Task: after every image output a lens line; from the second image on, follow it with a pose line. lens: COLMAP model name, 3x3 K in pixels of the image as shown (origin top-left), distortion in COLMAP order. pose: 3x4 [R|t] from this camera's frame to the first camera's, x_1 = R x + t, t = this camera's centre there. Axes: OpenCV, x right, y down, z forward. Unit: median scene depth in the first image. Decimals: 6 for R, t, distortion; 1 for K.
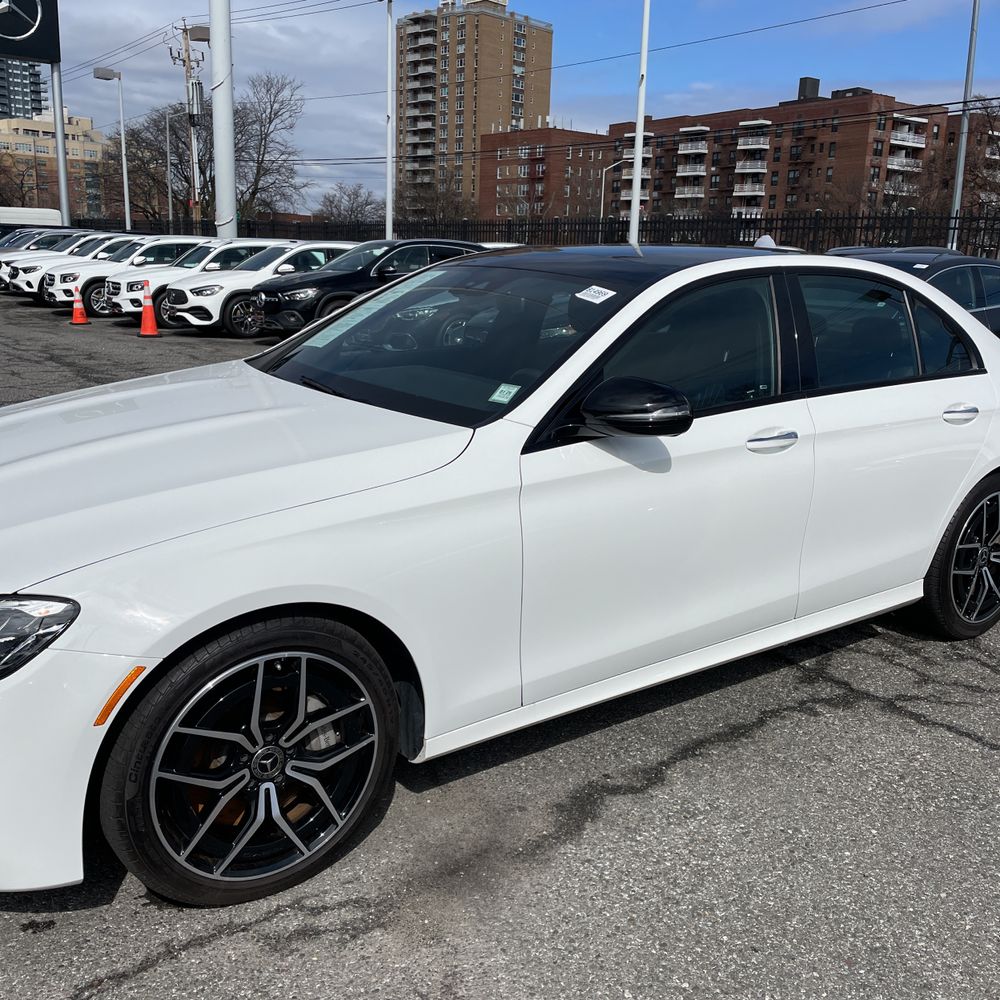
lens RADIAL K [[1049.3, 0, 529.5], [0, 1049.3, 525.1], [0, 0, 1]] dist [0.040452, 0.000000]
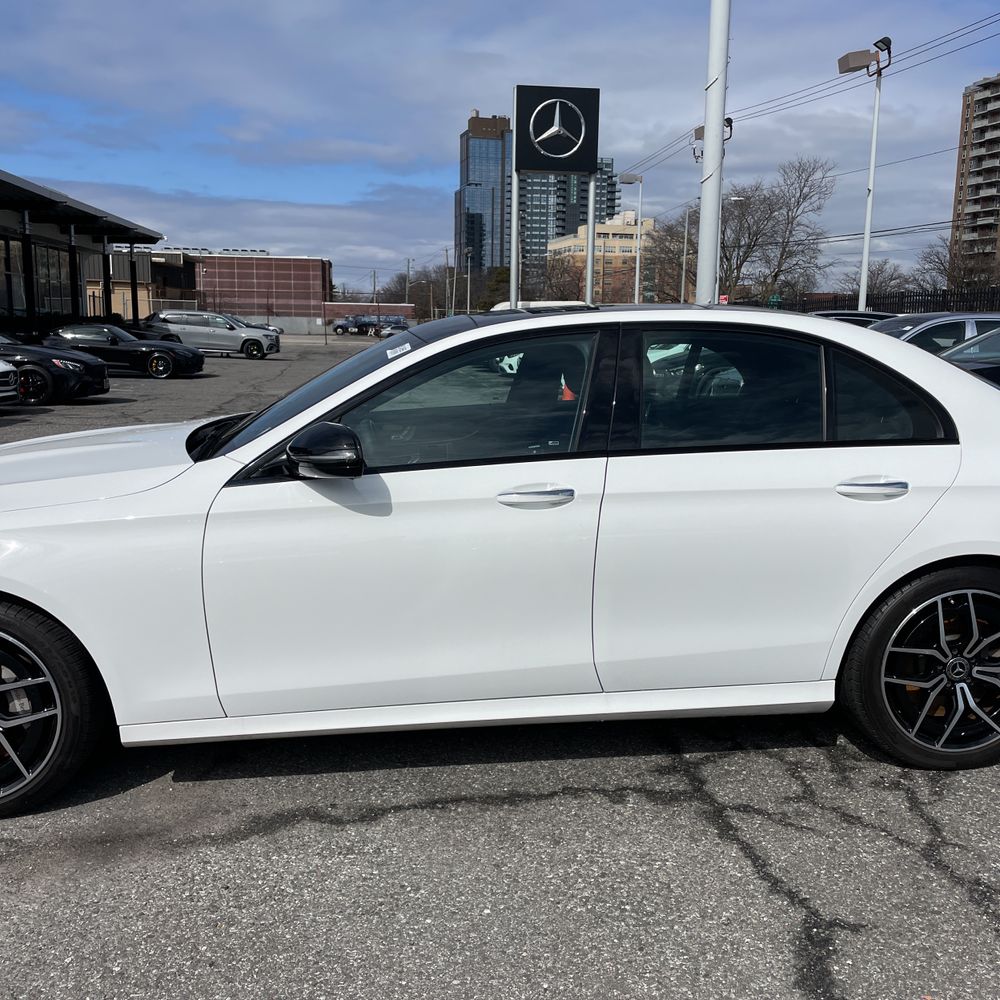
lens RADIAL K [[1049.3, 0, 469.4], [0, 1049.3, 508.5], [0, 0, 1]] dist [0.040452, 0.000000]
pose [[0.858700, 0.063475, -0.508533, 0.593002], [-0.108064, 0.992415, -0.058603, -0.005161], [0.500956, 0.105276, 0.859046, 0.120709]]
